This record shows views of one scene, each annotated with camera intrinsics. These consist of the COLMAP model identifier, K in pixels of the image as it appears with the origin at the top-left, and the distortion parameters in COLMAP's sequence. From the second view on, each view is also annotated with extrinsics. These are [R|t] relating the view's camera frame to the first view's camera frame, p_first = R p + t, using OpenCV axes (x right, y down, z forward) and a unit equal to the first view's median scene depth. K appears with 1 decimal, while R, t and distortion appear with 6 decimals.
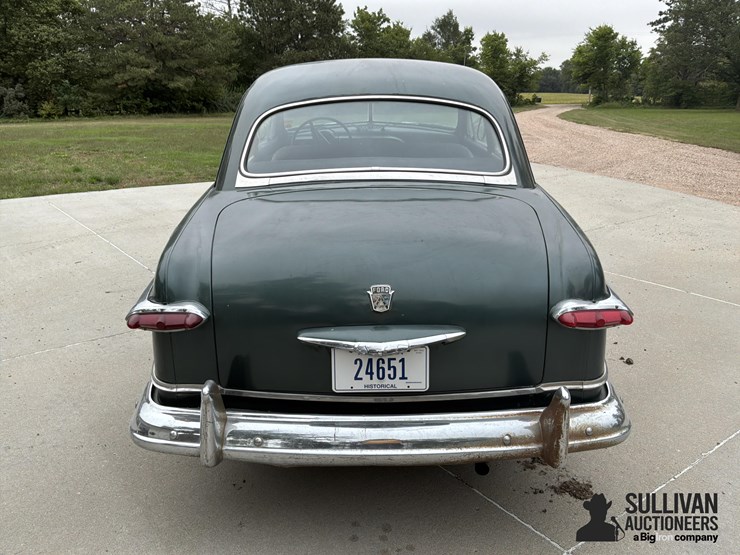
lens RADIAL K [[606.0, 0, 372.6], [0, 606.0, 266.8], [0, 0, 1]] dist [0.111213, -0.205253]
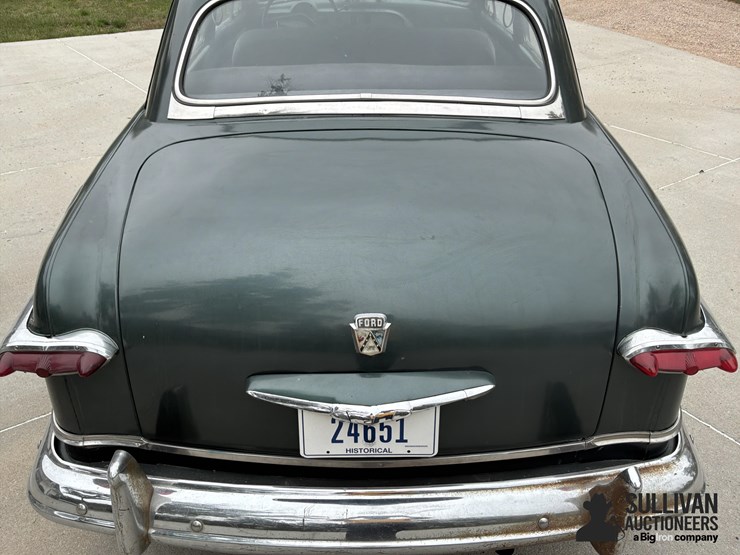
lens RADIAL K [[606.0, 0, 372.6], [0, 606.0, 266.8], [0, 0, 1]] dist [0.111213, -0.205253]
pose [[0.999954, 0.009512, 0.000980, 0.014570], [-0.009504, 0.977407, 0.211152, -0.160046], [0.001051, -0.211151, 0.977453, 0.354507]]
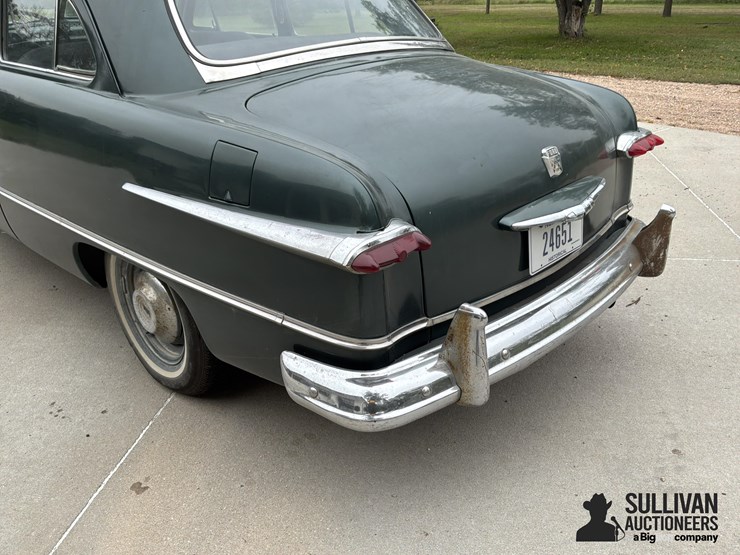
lens RADIAL K [[606.0, 0, 372.6], [0, 606.0, 266.8], [0, 0, 1]] dist [0.111213, -0.205253]
pose [[0.719910, -0.297476, 0.627087, -0.798998], [0.216734, 0.954666, 0.204056, -0.043685], [-0.659361, -0.010991, 0.751747, 0.472008]]
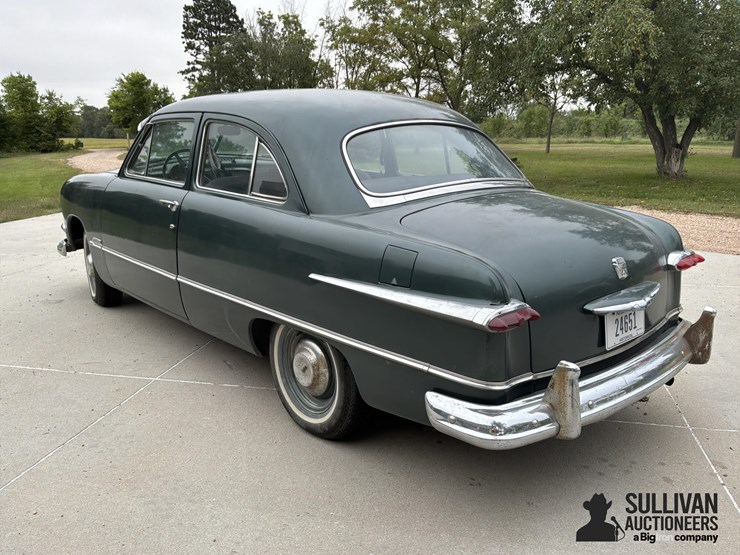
lens RADIAL K [[609.4, 0, 360.8], [0, 609.4, 278.3], [0, 0, 1]] dist [0.125832, -0.229820]
pose [[0.776114, -0.151339, 0.612163, -1.182892], [0.183471, 0.982970, 0.010401, -0.039480], [-0.603312, 0.104241, 0.790663, 0.302351]]
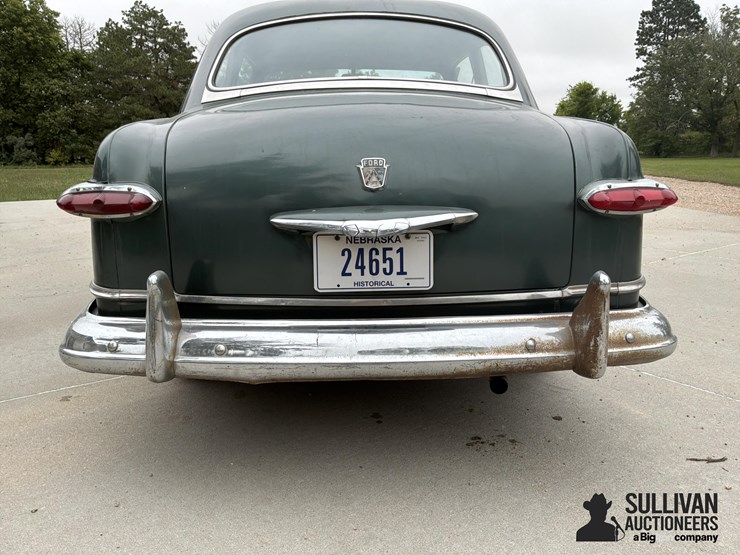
lens RADIAL K [[606.0, 0, 372.6], [0, 606.0, 266.8], [0, 0, 1]] dist [0.111213, -0.205253]
pose [[0.999801, -0.008682, 0.017936, -0.002909], [0.010192, 0.996253, -0.085885, 0.242976], [-0.017123, 0.086050, 0.996144, 0.193146]]
